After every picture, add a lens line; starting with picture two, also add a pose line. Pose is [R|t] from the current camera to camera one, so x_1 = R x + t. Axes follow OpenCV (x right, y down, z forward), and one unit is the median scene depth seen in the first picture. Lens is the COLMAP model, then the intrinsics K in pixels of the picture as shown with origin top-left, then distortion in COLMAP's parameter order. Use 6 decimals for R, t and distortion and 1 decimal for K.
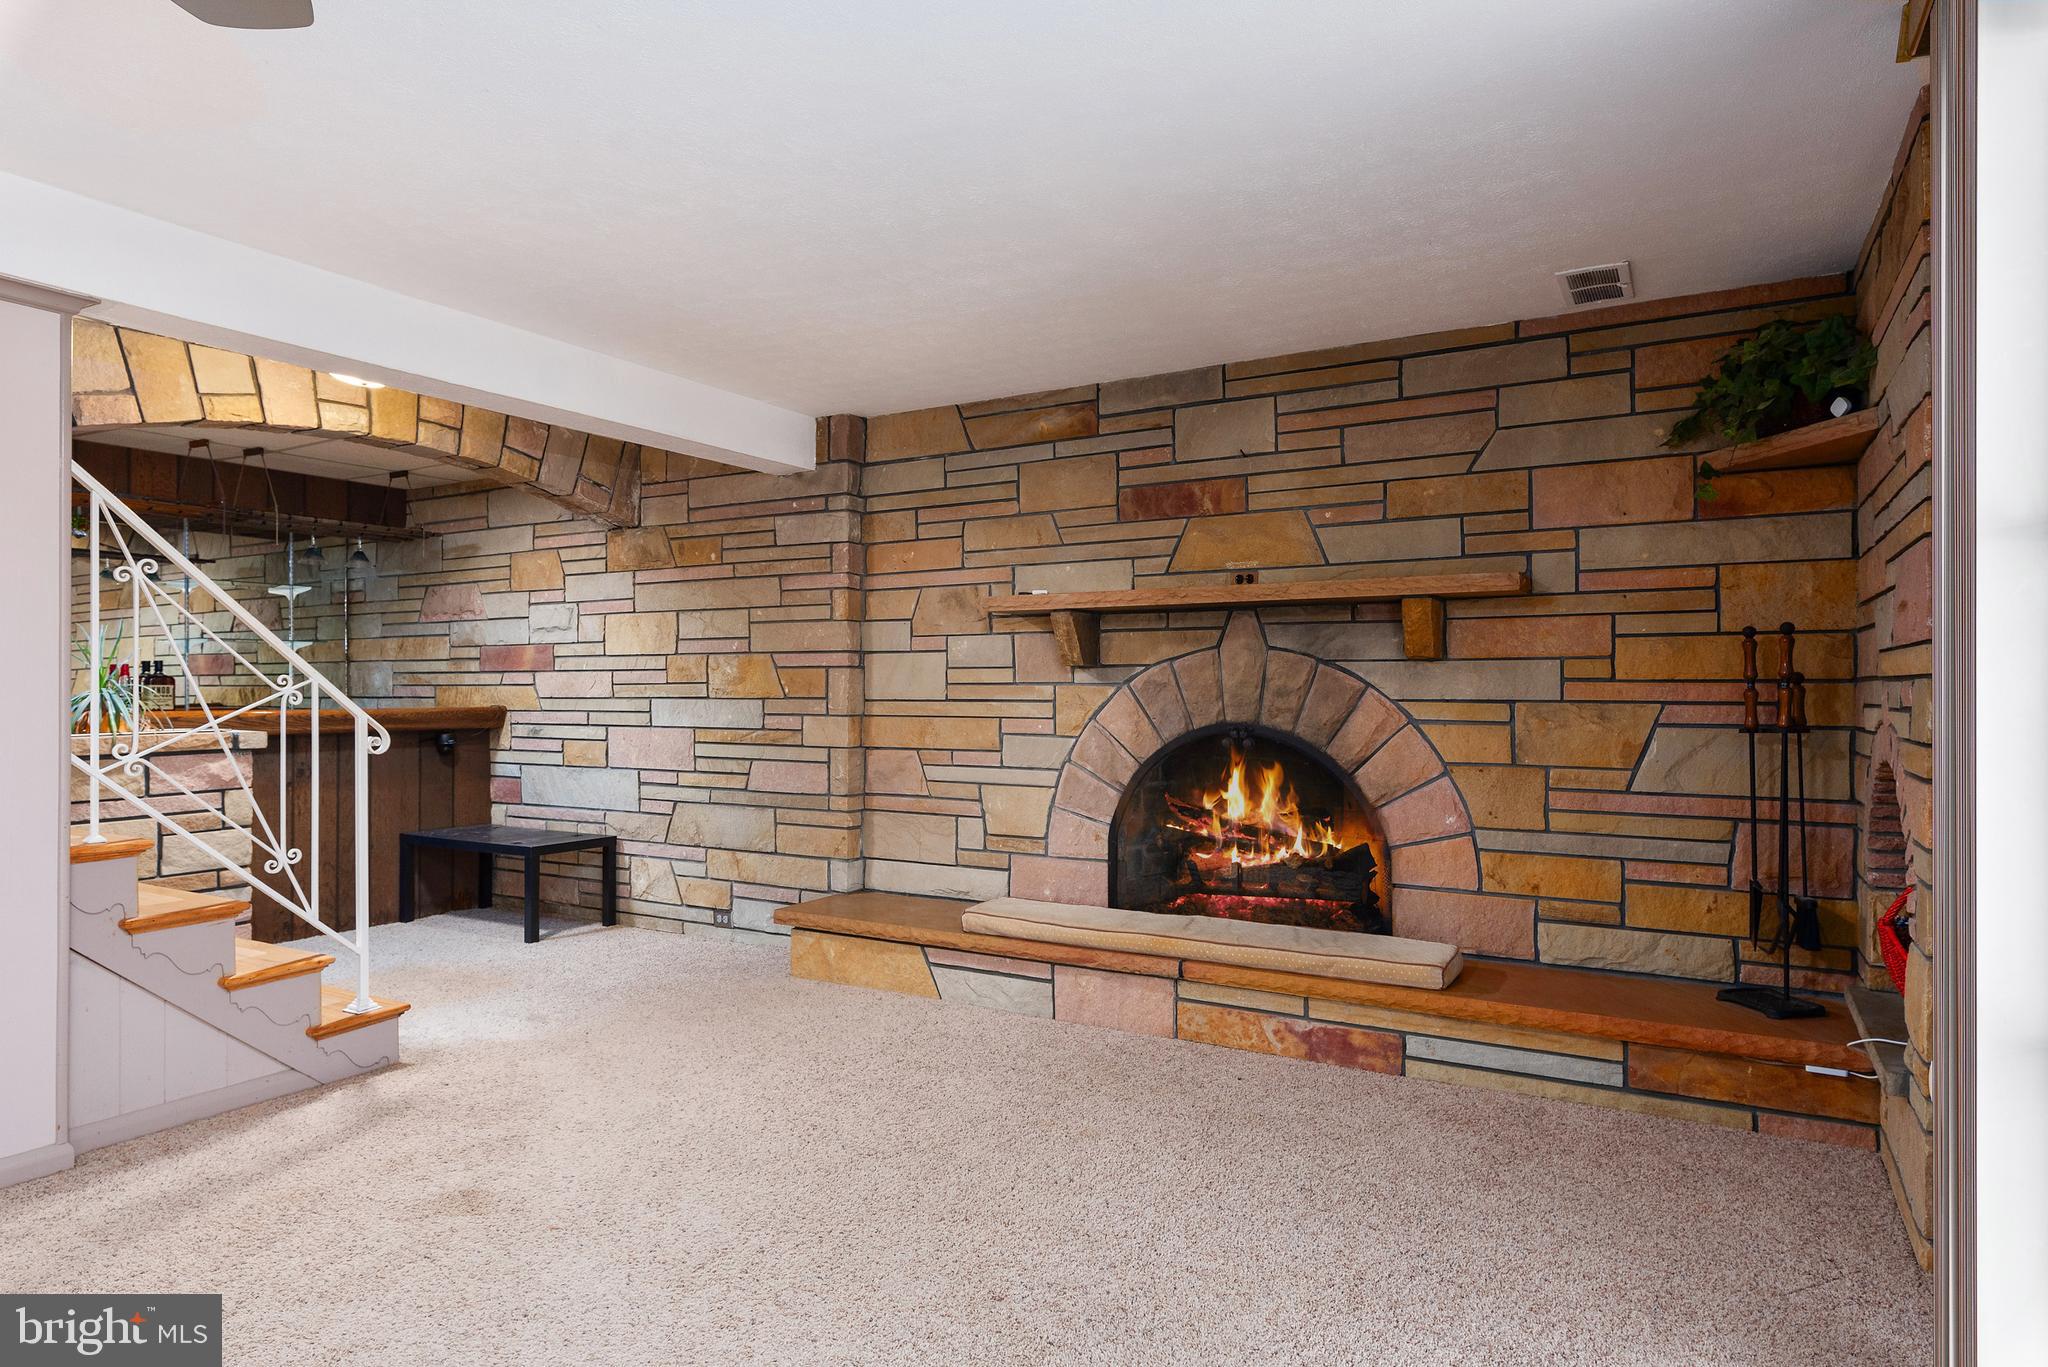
lens RADIAL K [[1157.2, 0, 1060.5], [0, 1157.2, 685.7], [0, 0, 1]] dist [0.000768, 0.000105]
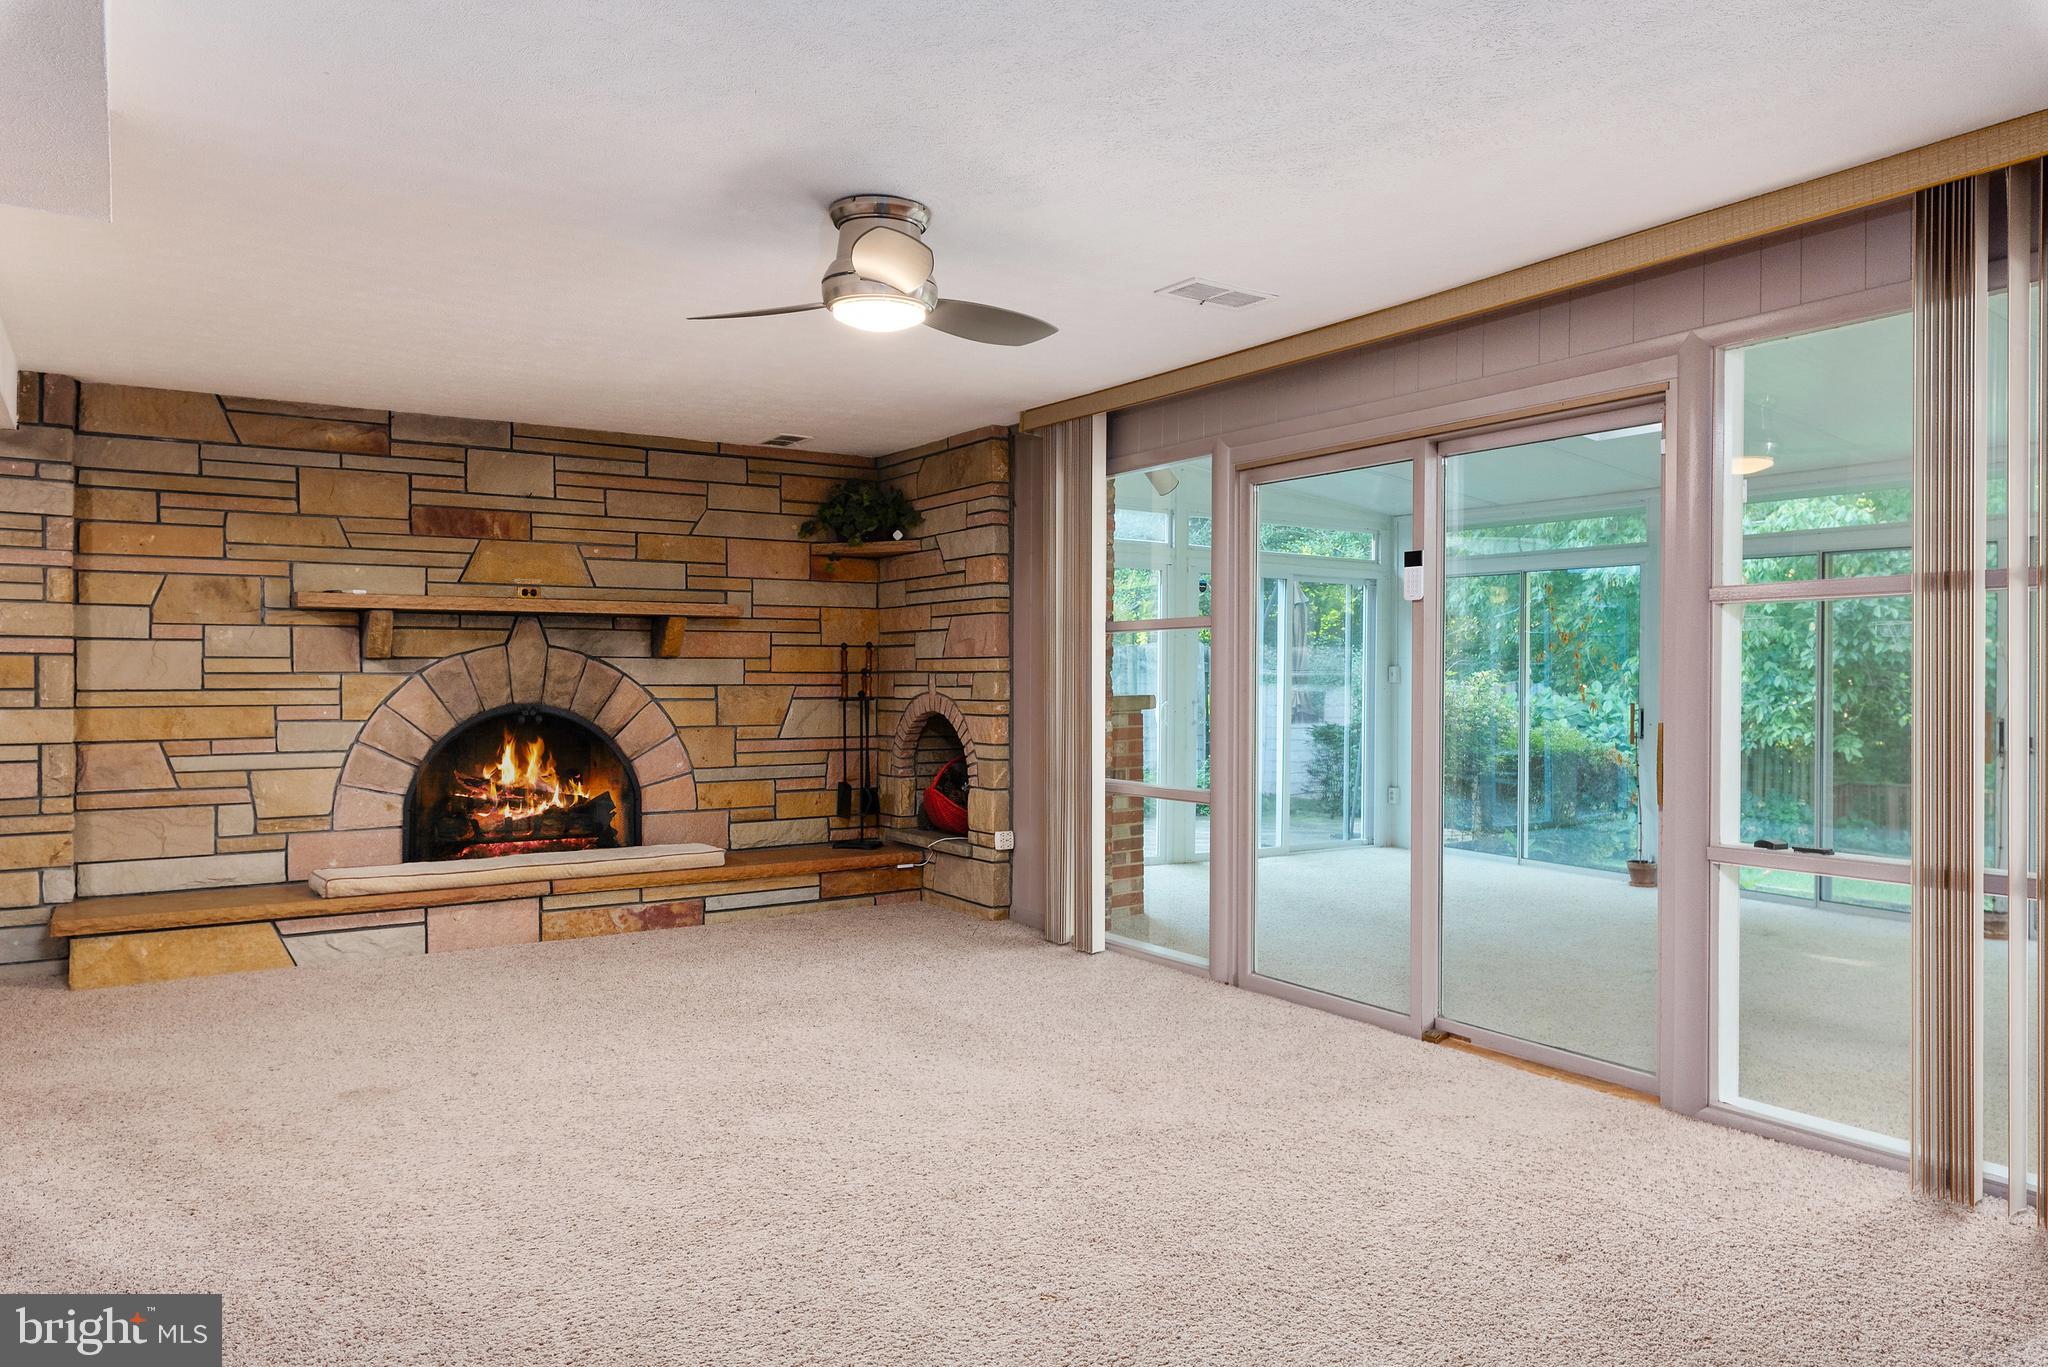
lens RADIAL K [[1364.0, 0, 1020.9], [0, 1364.0, 680.0], [0, 0, 1]] dist [-0.003579, -0.001215]
pose [[0.452369, -0.003791, 0.891823, -0.939497], [-0.001737, 0.999985, 0.005132, -0.003303], [-0.891829, -0.003871, 0.452356, -0.175788]]
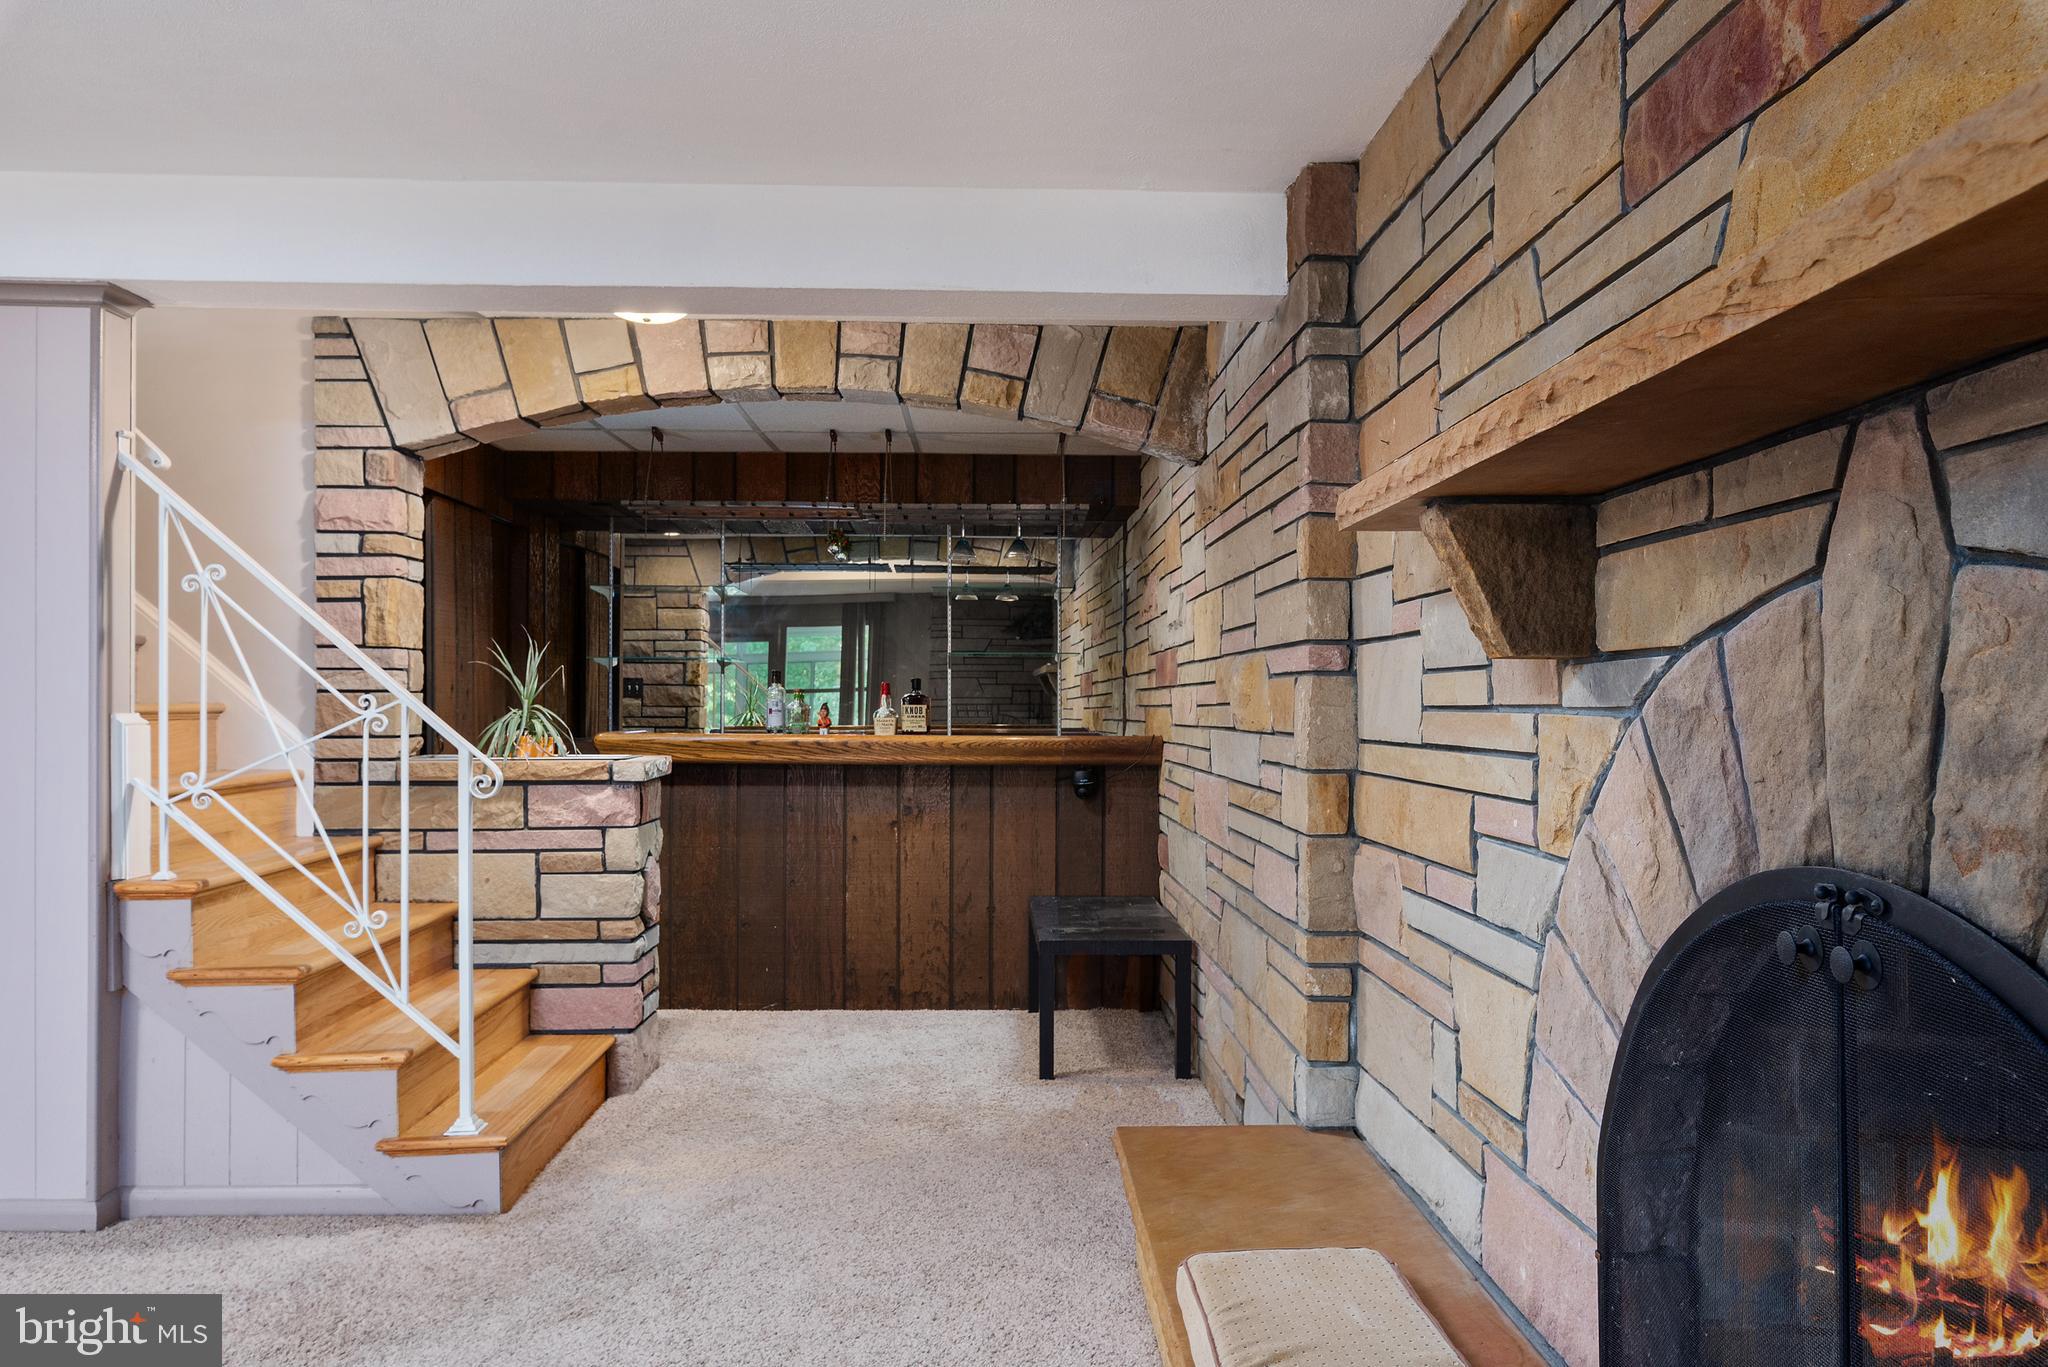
lens RADIAL K [[1398.0, 0, 1025.2], [0, 1398.0, 696.8], [0, 0, 1]] dist [0.003691, 0.001462]
pose [[0.514450, -0.002626, -0.857516, 0.314166], [-0.002530, 0.999986, -0.004581, -0.003215], [0.857517, 0.004526, 0.514436, 0.686898]]
